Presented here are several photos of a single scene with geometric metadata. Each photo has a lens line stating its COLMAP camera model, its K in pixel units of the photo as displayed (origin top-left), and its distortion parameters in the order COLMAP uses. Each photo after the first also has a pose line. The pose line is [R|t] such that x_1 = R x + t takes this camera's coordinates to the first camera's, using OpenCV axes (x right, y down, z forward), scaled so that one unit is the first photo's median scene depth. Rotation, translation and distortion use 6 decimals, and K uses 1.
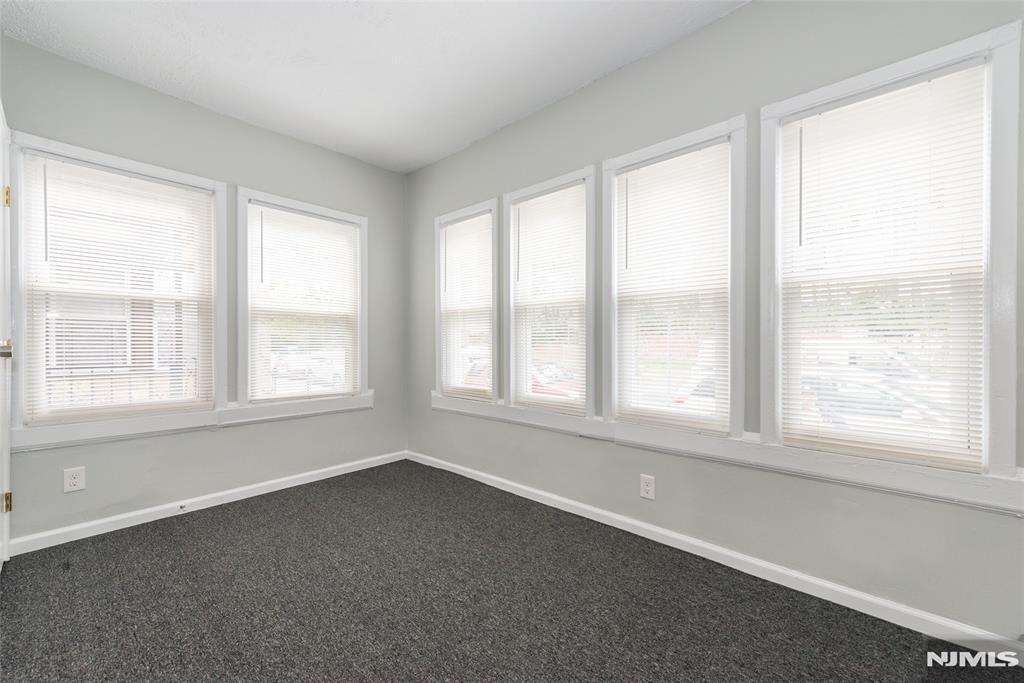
lens RADIAL K [[404.6, 0, 512.1], [0, 404.6, 345.9], [0, 0, 1]] dist [0.000777, -0.000266]
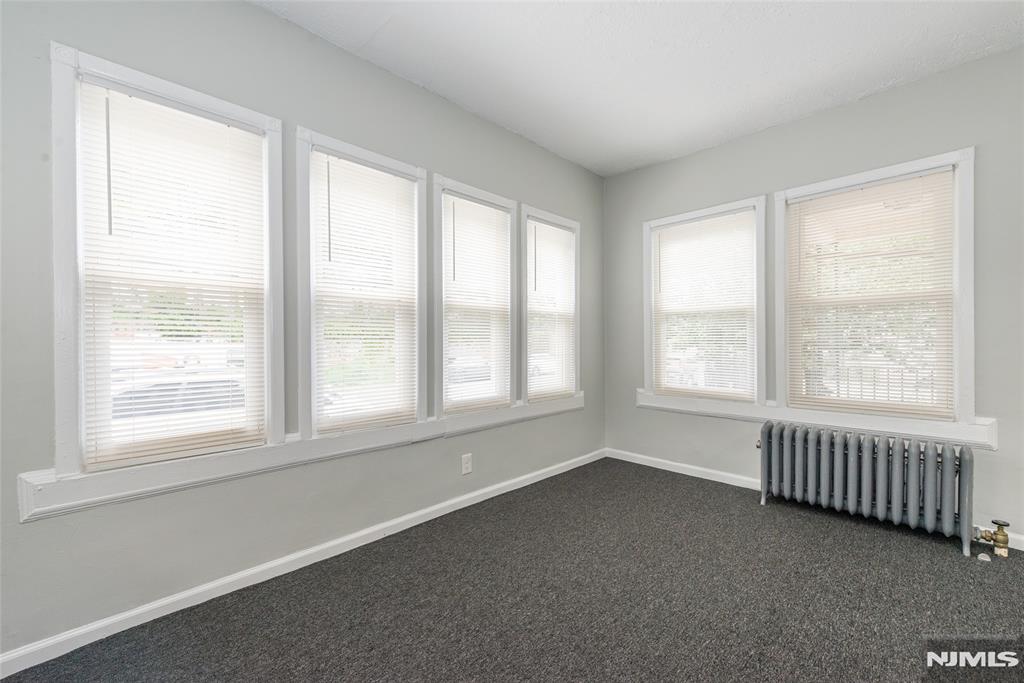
lens RADIAL K [[409.1, 0, 513.1], [0, 409.1, 346.7], [0, 0, 1]] dist [-0.001972, -0.000281]
pose [[0.048629, -0.007186, 0.998791, -0.832517], [0.017777, 0.999822, 0.006328, -0.008114], [-0.998659, 0.017447, 0.048748, 0.752427]]
